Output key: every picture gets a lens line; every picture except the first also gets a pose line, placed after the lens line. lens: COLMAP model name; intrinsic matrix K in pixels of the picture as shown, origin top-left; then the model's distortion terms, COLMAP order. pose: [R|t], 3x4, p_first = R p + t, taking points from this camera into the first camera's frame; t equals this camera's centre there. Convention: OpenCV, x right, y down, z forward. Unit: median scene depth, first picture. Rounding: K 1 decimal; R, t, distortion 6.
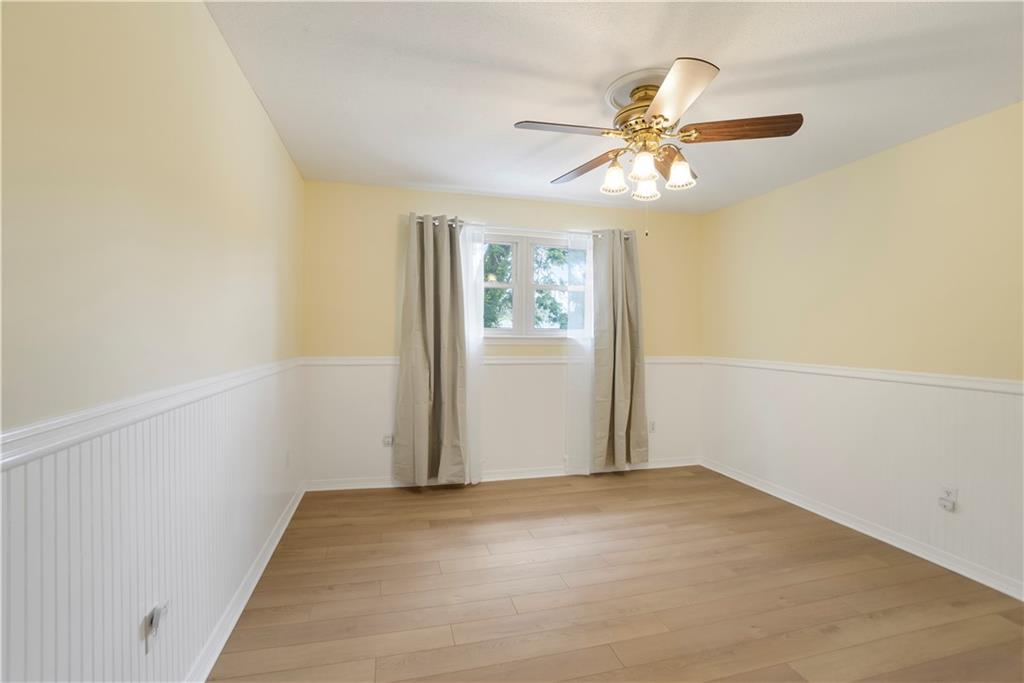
lens RADIAL K [[447.6, 0, 506.1], [0, 447.6, 343.1], [0, 0, 1]] dist [-0.053608, 0.023552]
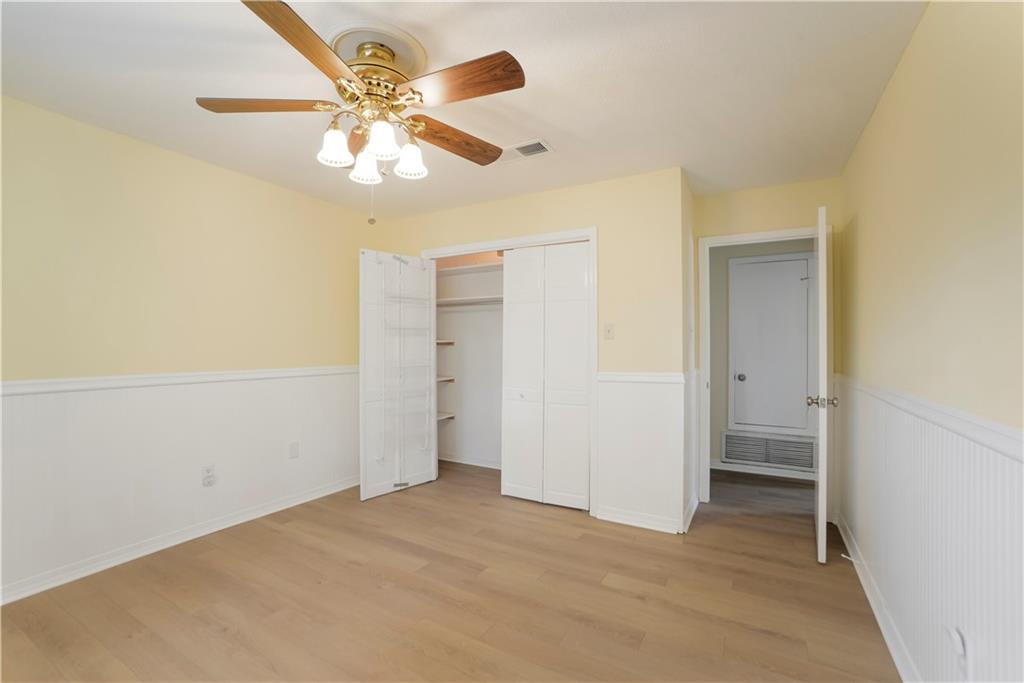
lens RADIAL K [[447.6, 0, 506.1], [0, 447.6, 343.1], [0, 0, 1]] dist [-0.053608, 0.023552]
pose [[-0.714898, -0.012309, 0.699120, -0.451216], [-0.000646, 0.999856, 0.016944, -0.031508], [-0.699228, 0.011662, -0.714803, 1.425674]]
